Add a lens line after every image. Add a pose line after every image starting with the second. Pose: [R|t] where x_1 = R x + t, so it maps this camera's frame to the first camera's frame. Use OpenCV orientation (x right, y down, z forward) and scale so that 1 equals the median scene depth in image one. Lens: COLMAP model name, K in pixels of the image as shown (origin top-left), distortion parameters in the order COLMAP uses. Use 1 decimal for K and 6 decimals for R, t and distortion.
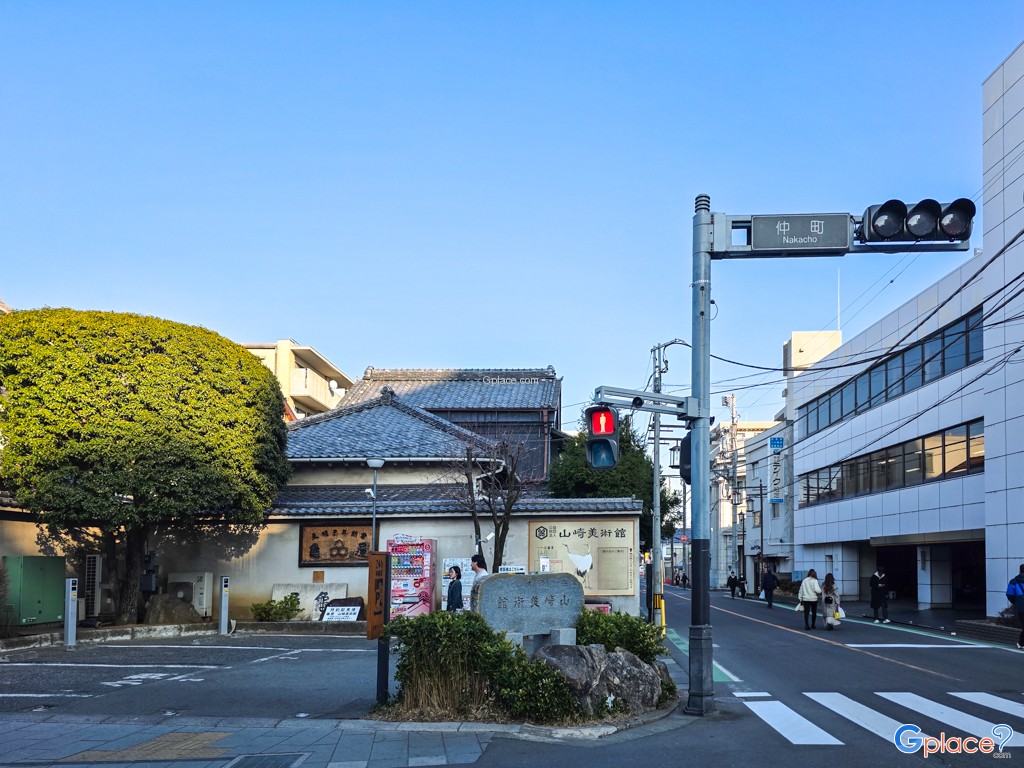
lens RADIAL K [[1341.9, 0, 512.0], [0, 1341.9, 384.0], [0, 0, 1]] dist [0.207726, -0.737091]
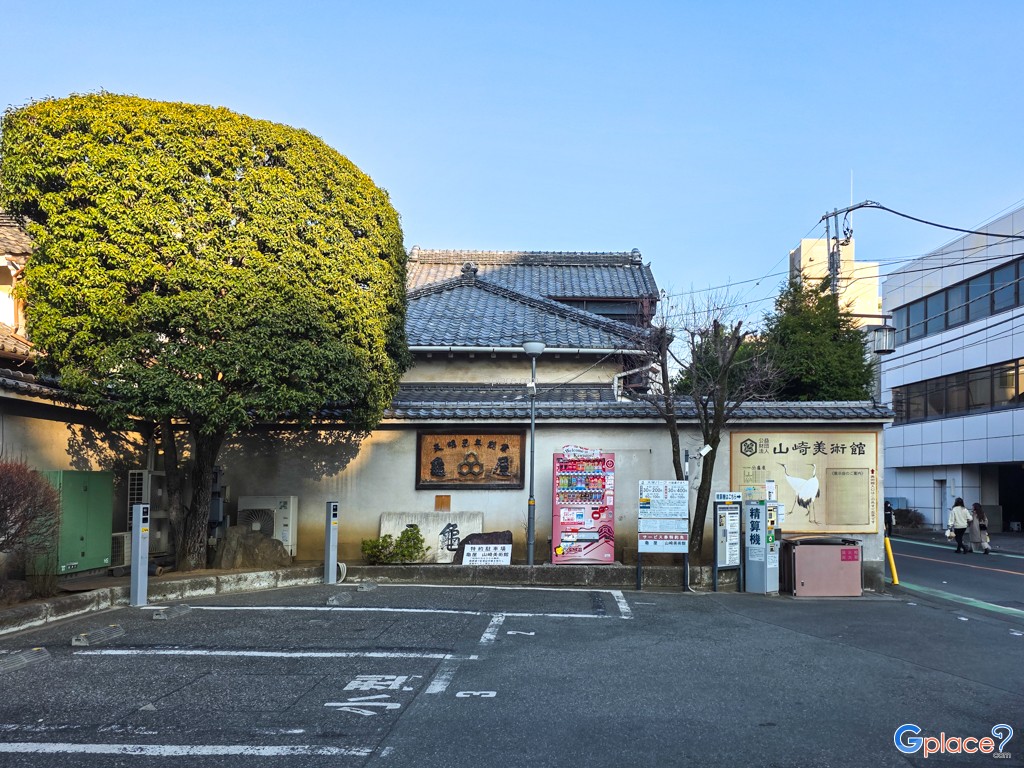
lens RADIAL K [[1333.1, 0, 511.4], [0, 1333.1, 352.6], [0, 0, 1]] dist [0.290663, -1.261595]
pose [[0.997377, 0.014139, 0.070985, -0.167688], [-0.016460, 0.999345, 0.032215, 0.039298], [-0.070483, -0.033299, 0.996957, 0.292503]]
